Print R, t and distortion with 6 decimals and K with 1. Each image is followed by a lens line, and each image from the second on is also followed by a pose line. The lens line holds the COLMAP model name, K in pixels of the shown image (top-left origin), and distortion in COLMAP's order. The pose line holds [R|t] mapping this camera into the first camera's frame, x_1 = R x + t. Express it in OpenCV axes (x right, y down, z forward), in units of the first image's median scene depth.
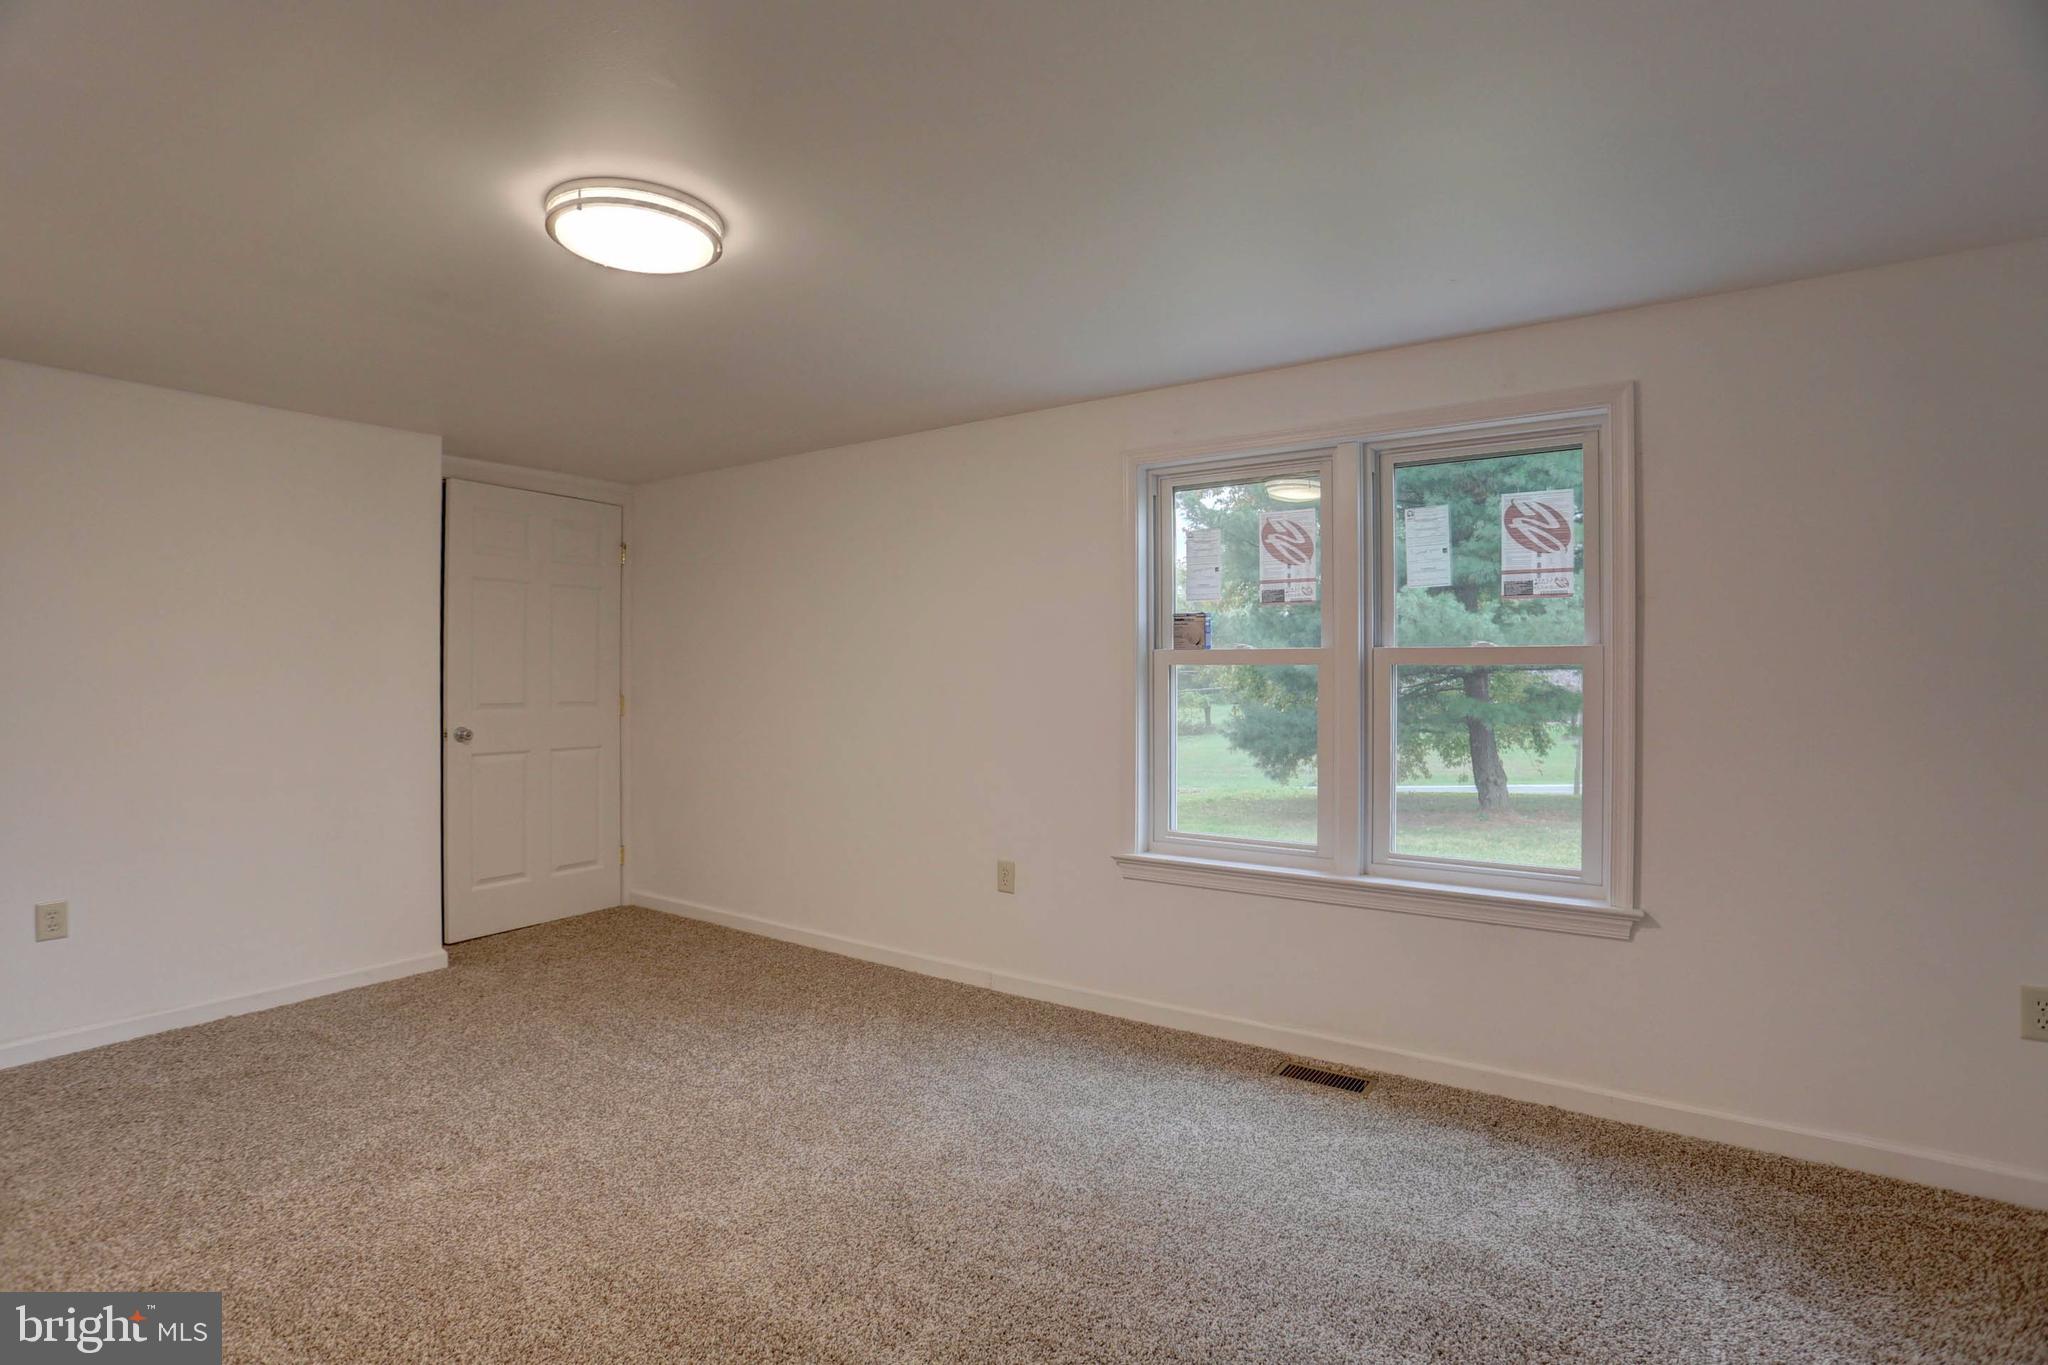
lens RADIAL K [[947.1, 0, 1025.5], [0, 947.1, 688.2], [0, 0, 1]] dist [-0.029994, 0.000492]
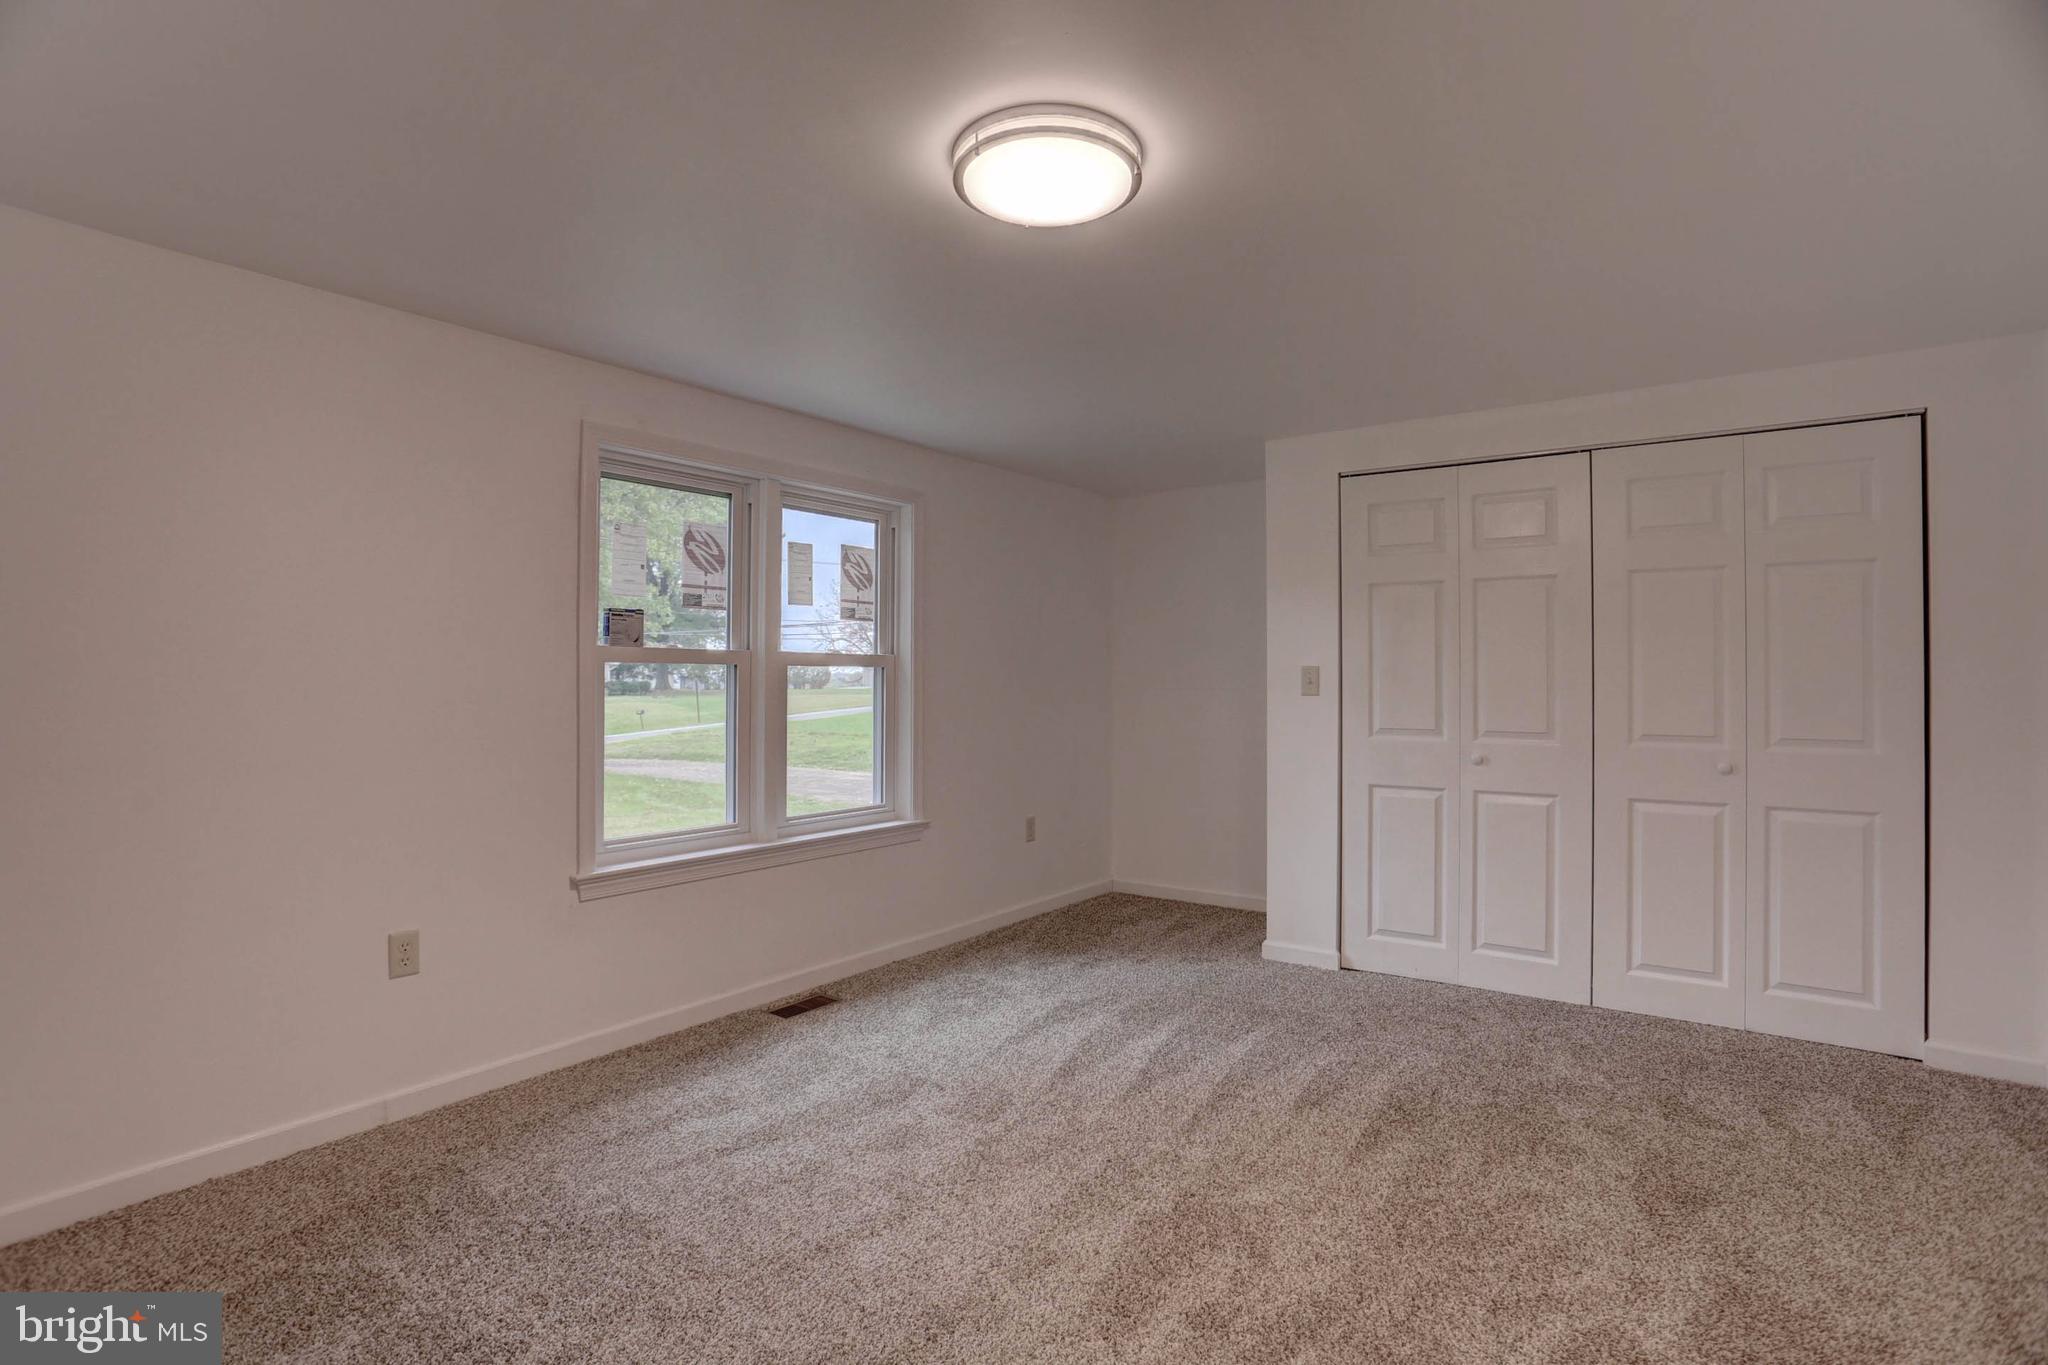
lens RADIAL K [[1014.6, 0, 1025.2], [0, 1014.6, 666.6], [0, 0, 1]] dist [-0.012028, 0.016813]
pose [[0.082290, 0.003861, 0.996601, -0.853228], [0.004129, 0.999983, -0.004215, -0.015406], [-0.996600, 0.004462, 0.082273, 0.535677]]
